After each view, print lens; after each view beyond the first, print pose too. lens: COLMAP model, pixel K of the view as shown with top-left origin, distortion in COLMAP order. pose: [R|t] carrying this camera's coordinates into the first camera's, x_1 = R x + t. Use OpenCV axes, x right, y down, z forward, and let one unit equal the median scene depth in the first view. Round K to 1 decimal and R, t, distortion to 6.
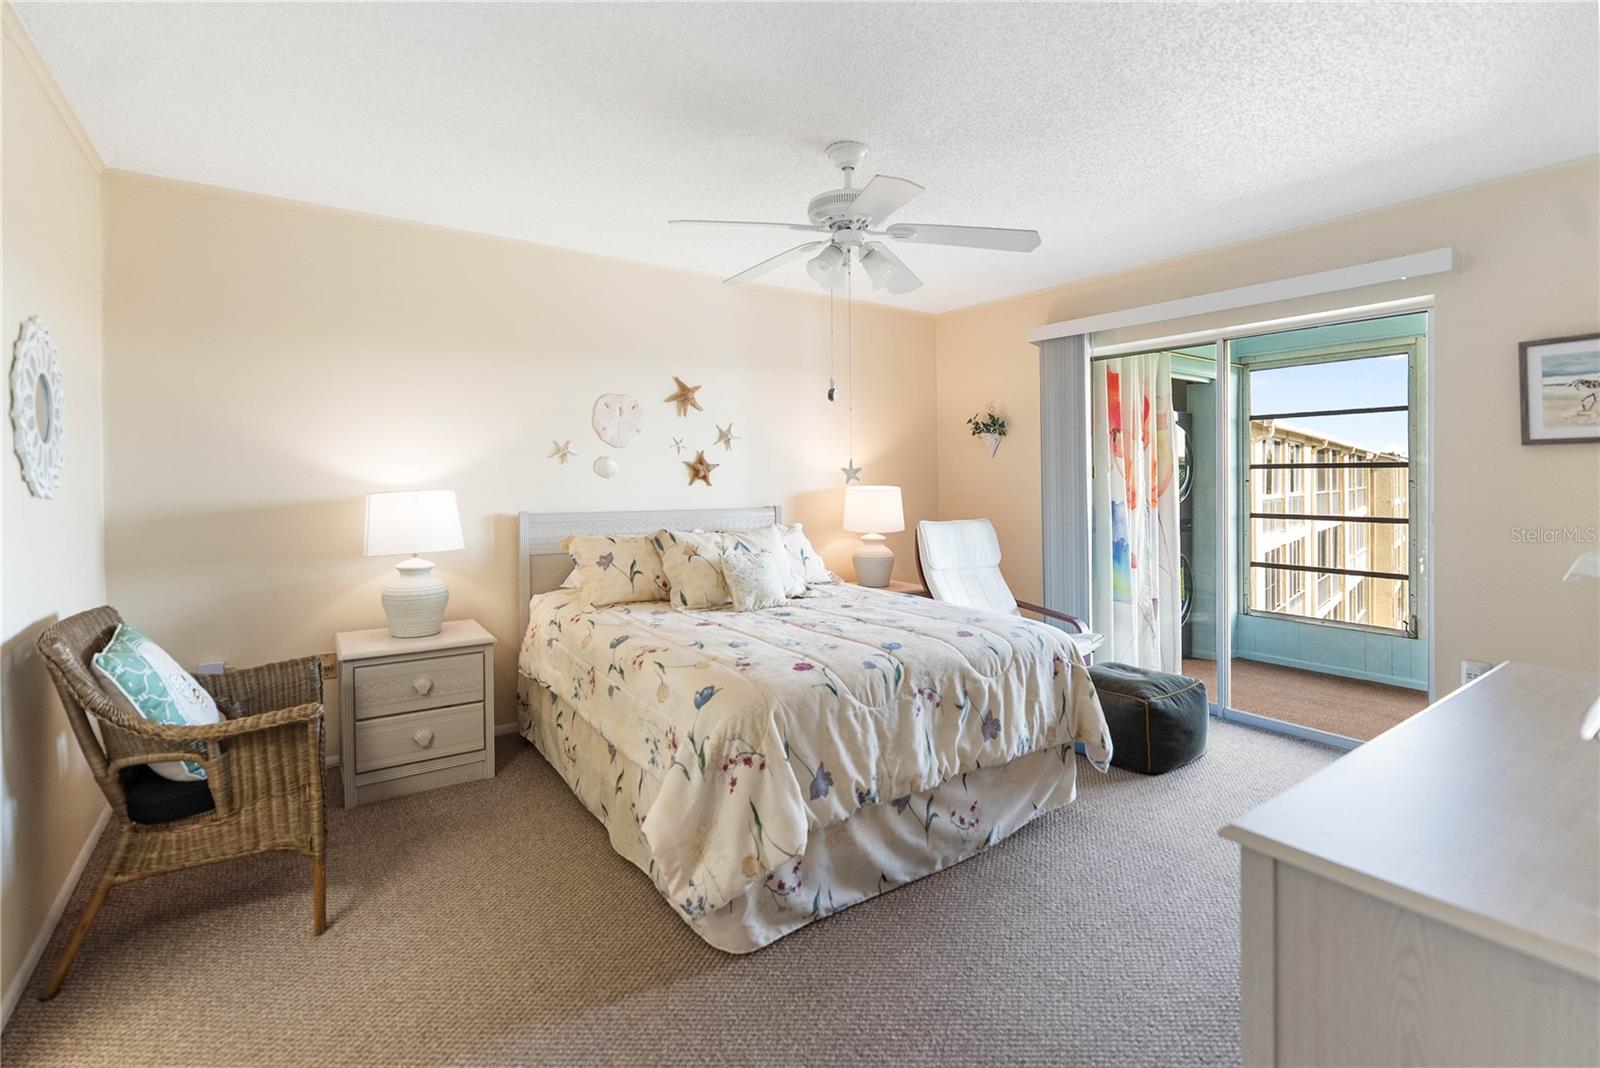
lens RADIAL K [[740.6, 0, 800.2], [0, 740.6, 474.3], [0, 0, 1]] dist [-0.011307, -0.000809]
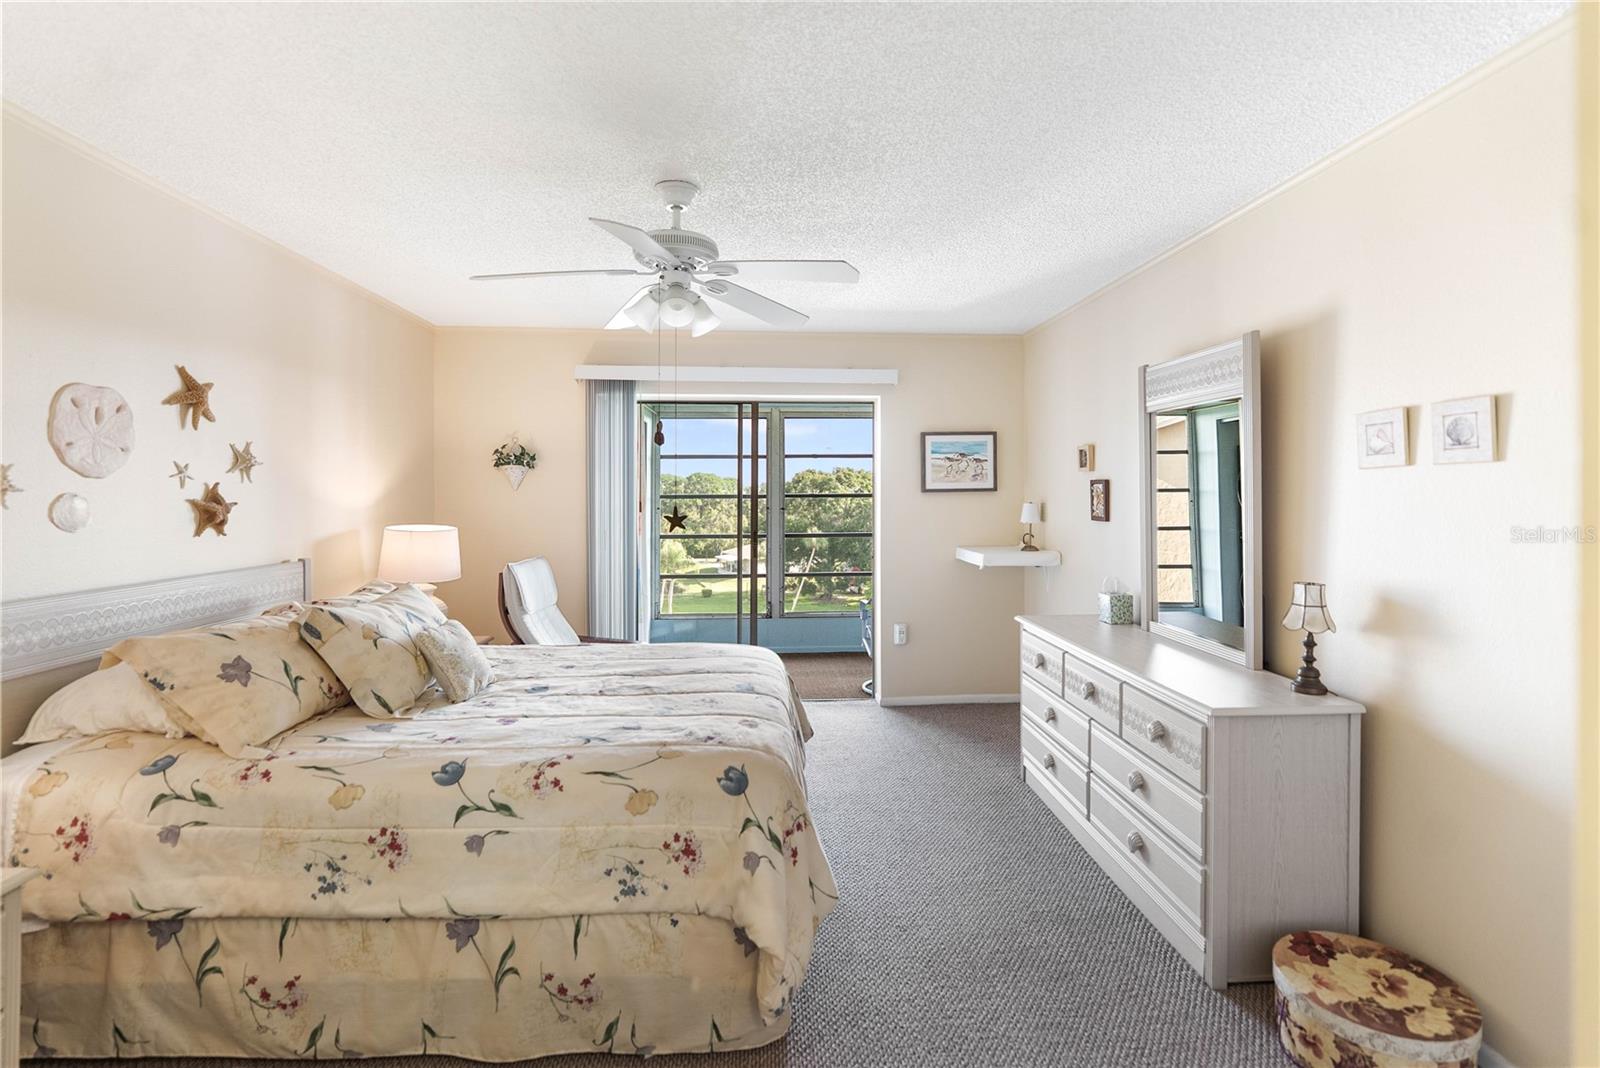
lens RADIAL K [[740.6, 0, 795.4], [0, 740.6, 480.3], [0, 0, 1]] dist [-0.011307, -0.000809]
pose [[0.527547, 0.016379, 0.849368, -0.444818], [-0.003257, 0.999846, -0.017258, -0.026020], [-0.849519, 0.006338, 0.527519, 0.236628]]
